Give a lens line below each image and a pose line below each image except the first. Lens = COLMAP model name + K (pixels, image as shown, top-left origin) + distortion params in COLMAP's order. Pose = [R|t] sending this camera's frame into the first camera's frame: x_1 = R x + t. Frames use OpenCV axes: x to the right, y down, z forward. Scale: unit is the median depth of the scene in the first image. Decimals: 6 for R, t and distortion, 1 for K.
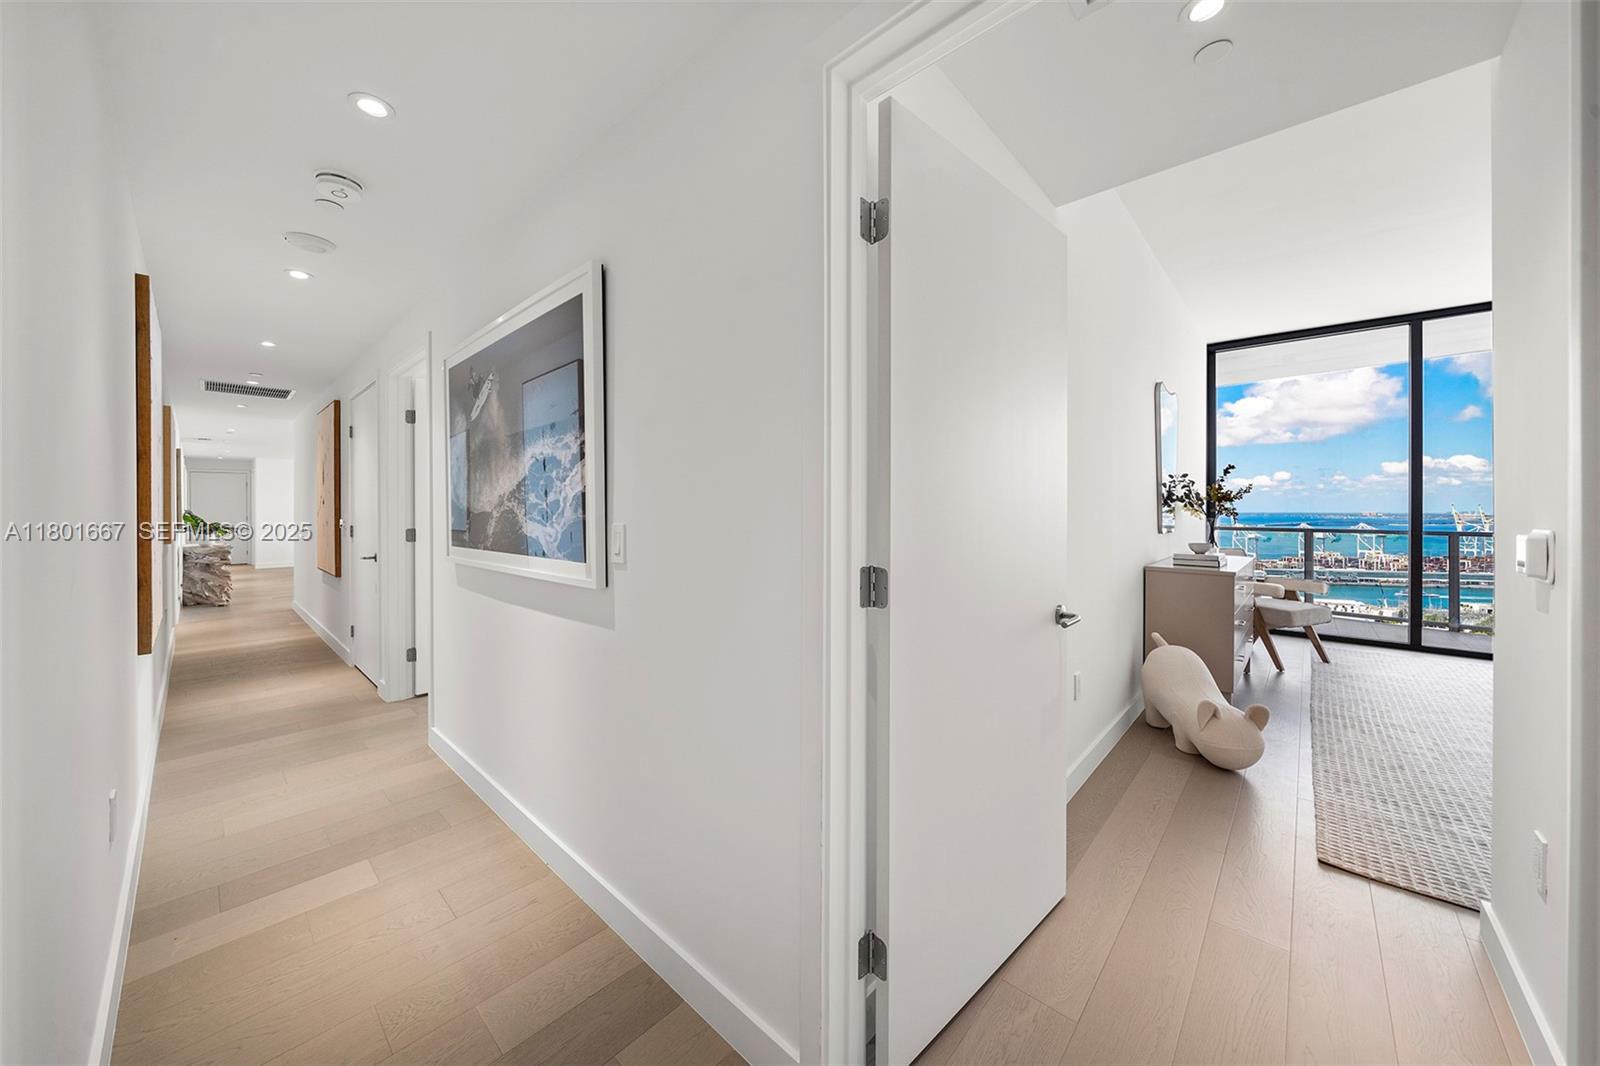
lens RADIAL K [[564.4, 0, 796.8], [0, 564.4, 510.6], [0, 0, 1]] dist [0.000462, 0.000084]
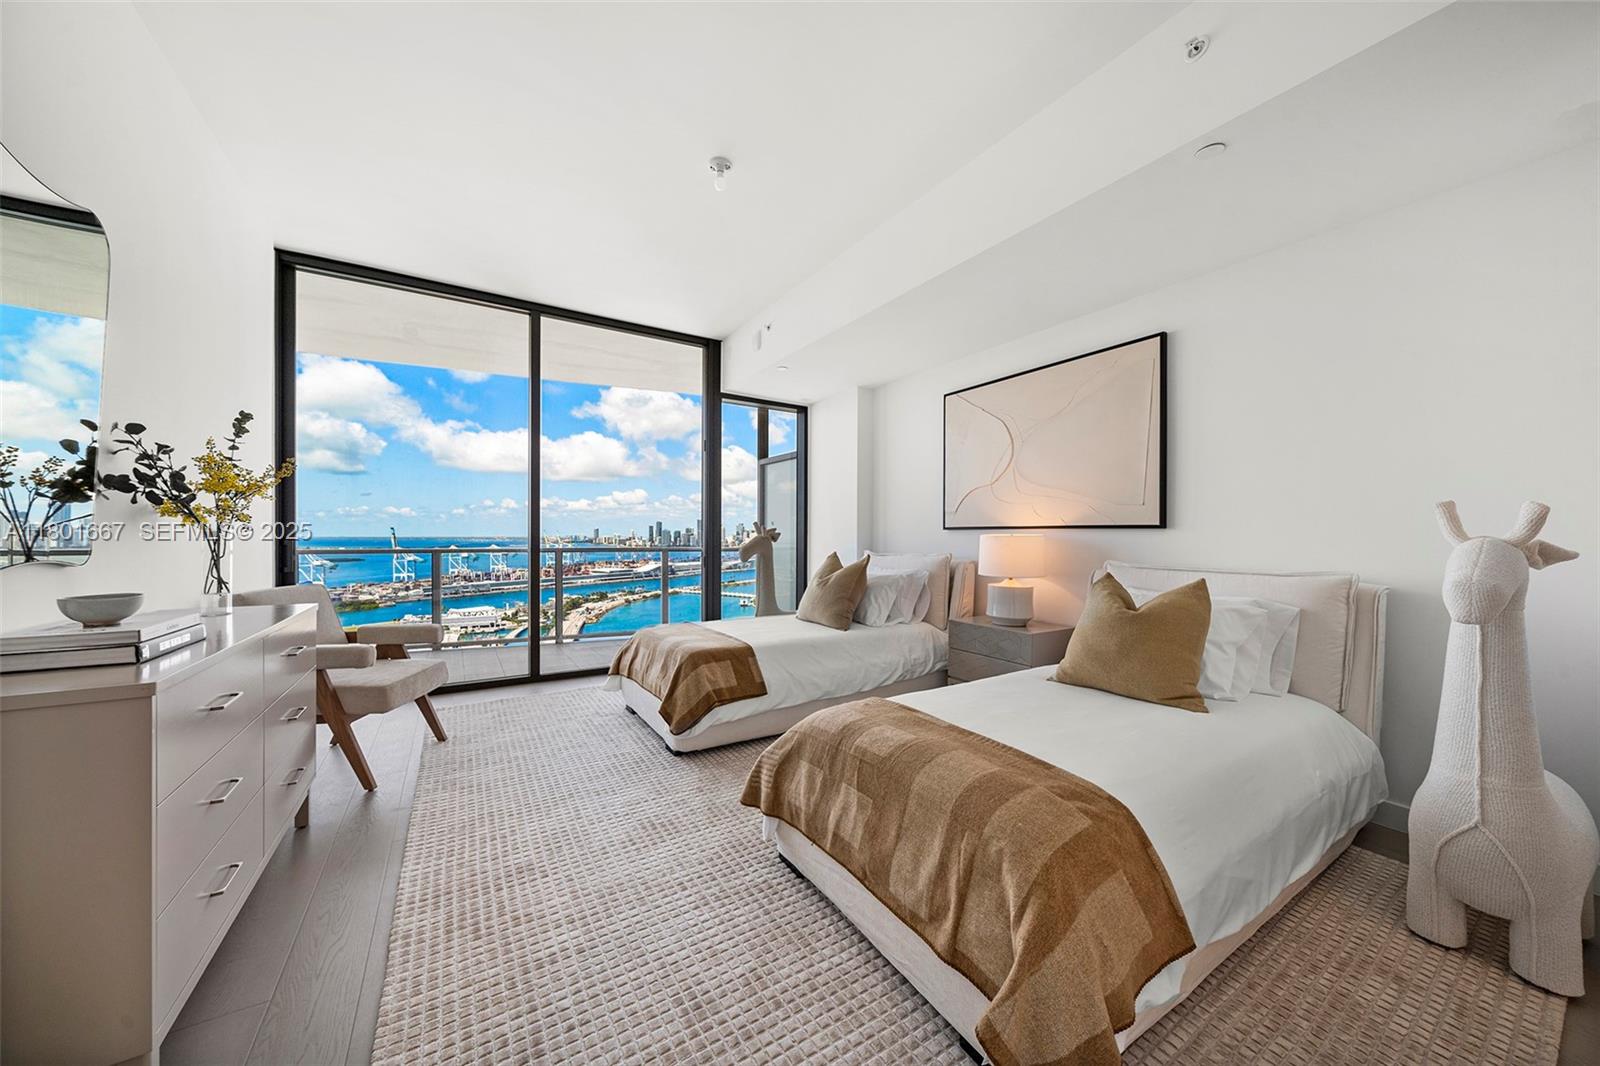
lens RADIAL K [[544.4, 0, 795.4], [0, 544.4, 531.5], [0, 0, 1]] dist [-0.002433, -0.000153]
pose [[0.274613, 0.005110, 0.961541, 0.310600], [0.001439, 0.999983, -0.005725, 0.012545], [-0.961554, 0.002956, 0.274601, 0.299416]]
